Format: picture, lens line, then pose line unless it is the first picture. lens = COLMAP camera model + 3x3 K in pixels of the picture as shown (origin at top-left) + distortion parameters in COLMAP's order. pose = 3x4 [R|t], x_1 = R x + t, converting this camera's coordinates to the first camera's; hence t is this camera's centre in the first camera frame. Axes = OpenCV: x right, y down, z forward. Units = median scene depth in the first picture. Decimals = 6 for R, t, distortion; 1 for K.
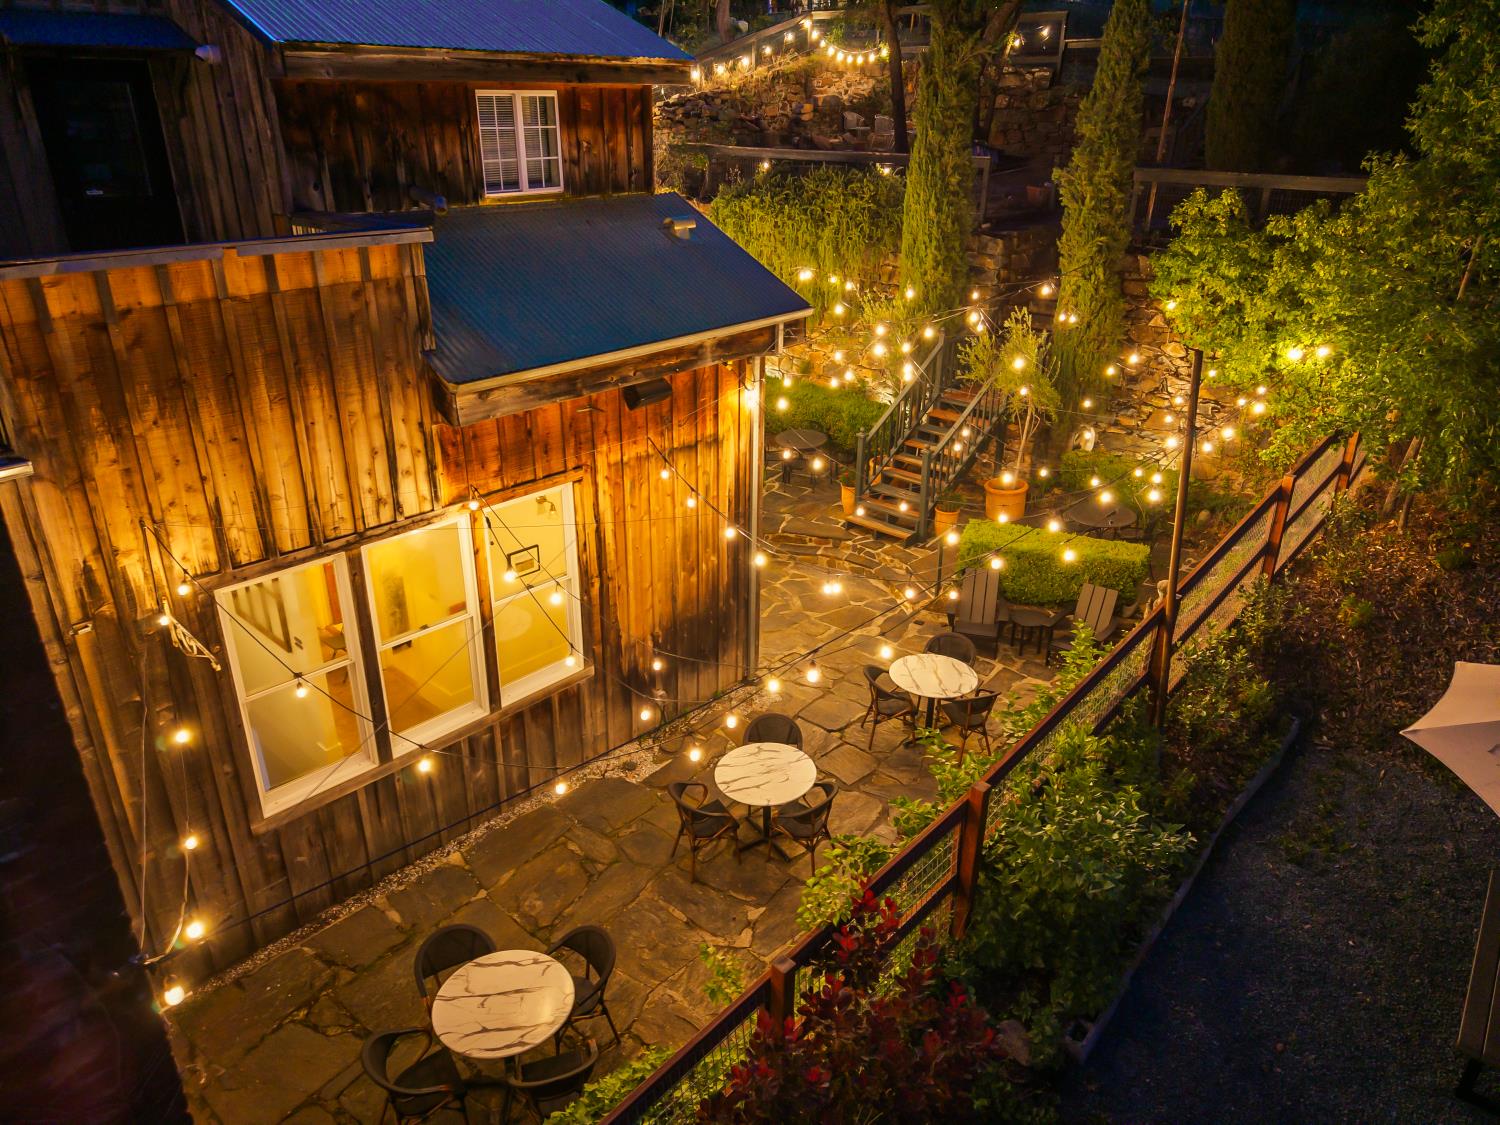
lens RADIAL K [[989.0, 0, 750.0], [0, 989.0, 562.5], [0, 0, 1]] dist [0.052751, -0.068918]
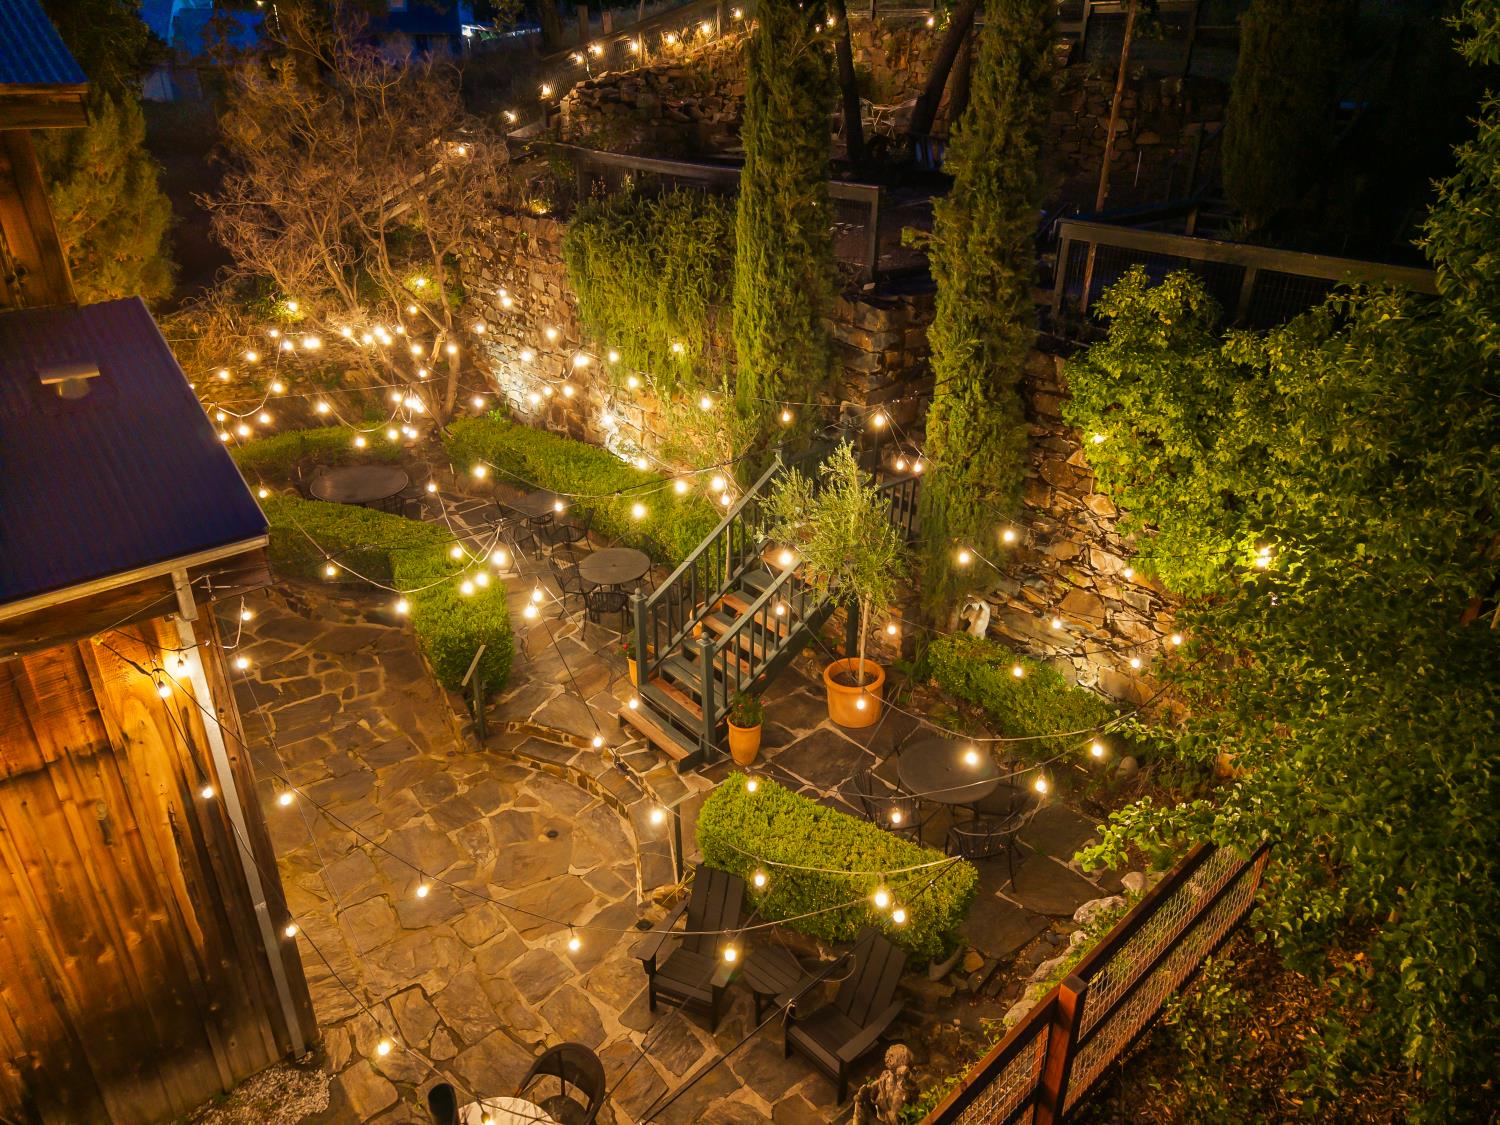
lens RADIAL K [[989.0, 0, 750.0], [0, 989.0, 562.5], [0, 0, 1]] dist [0.052751, -0.068918]
pose [[0.992009, 0.056405, -0.112861, 0.394125], [-0.051807, 0.997719, 0.043265, -0.276515], [0.115044, -0.037072, 0.992668, 0.472446]]
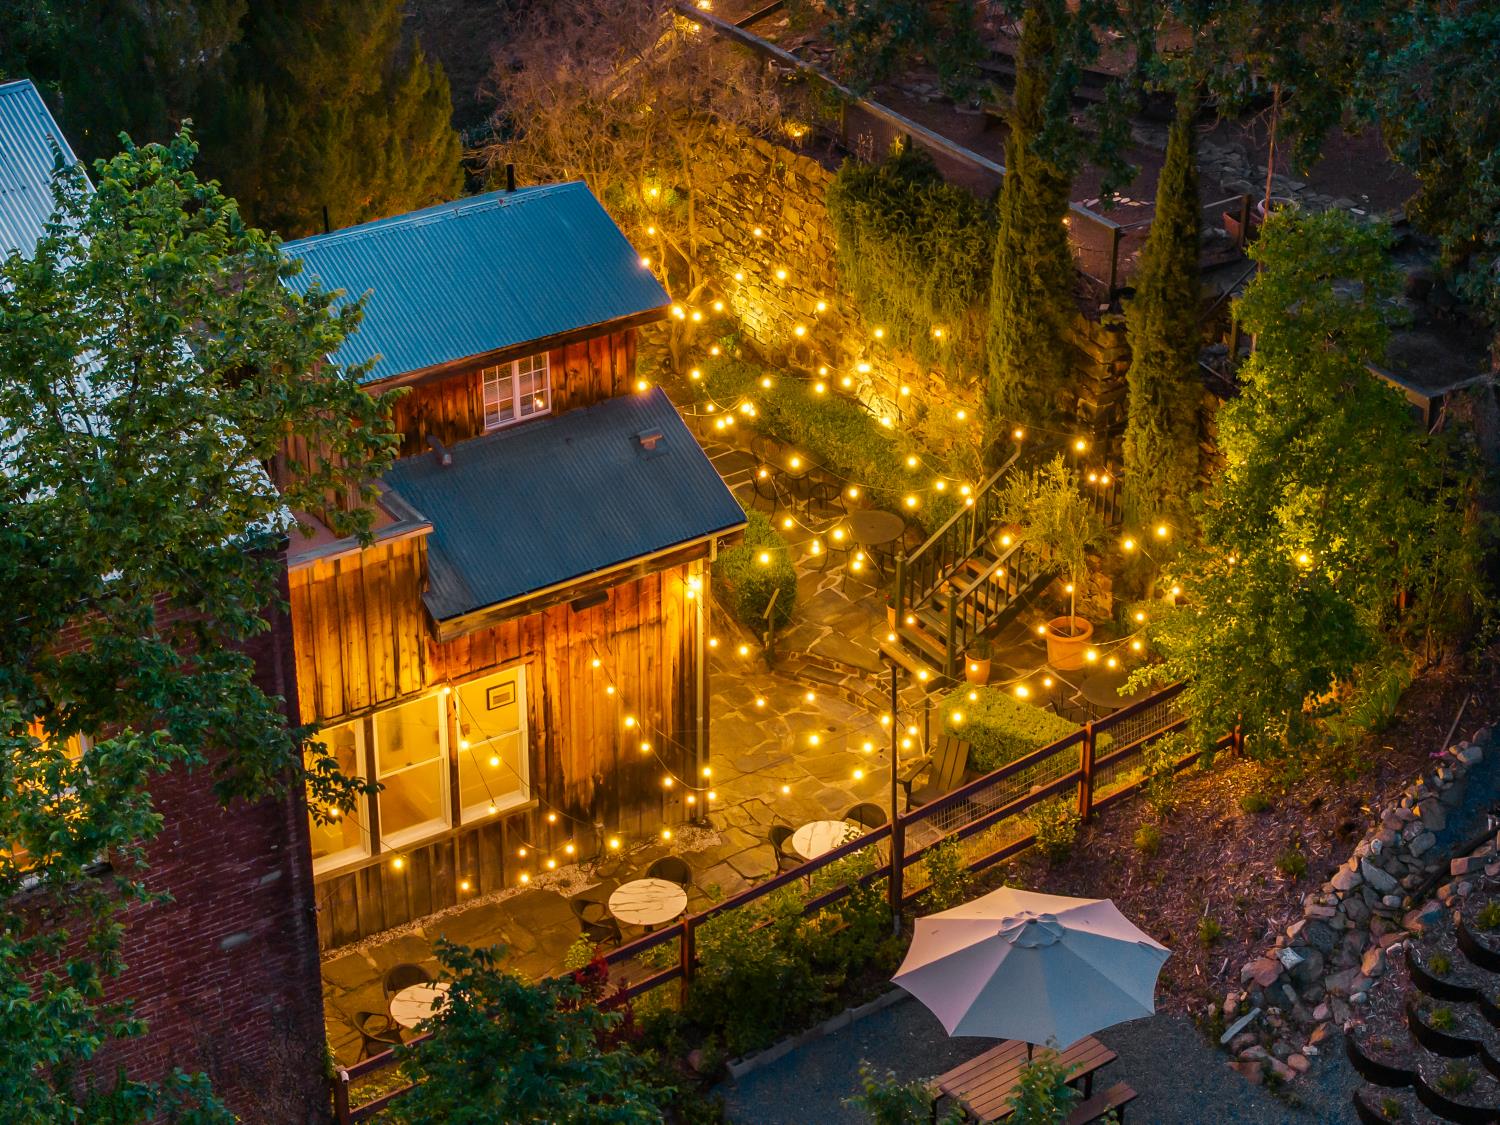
lens RADIAL K [[2938.8, 0, 750.0], [0, 2938.8, 562.5], [0, 0, 1]] dist [0.056365, 0.005783]
pose [[0.968910, 0.113209, -0.219995, 0.832177], [-0.094592, 0.991123, 0.093424, -0.530602], [0.228619, -0.069709, 0.971017, -2.367621]]
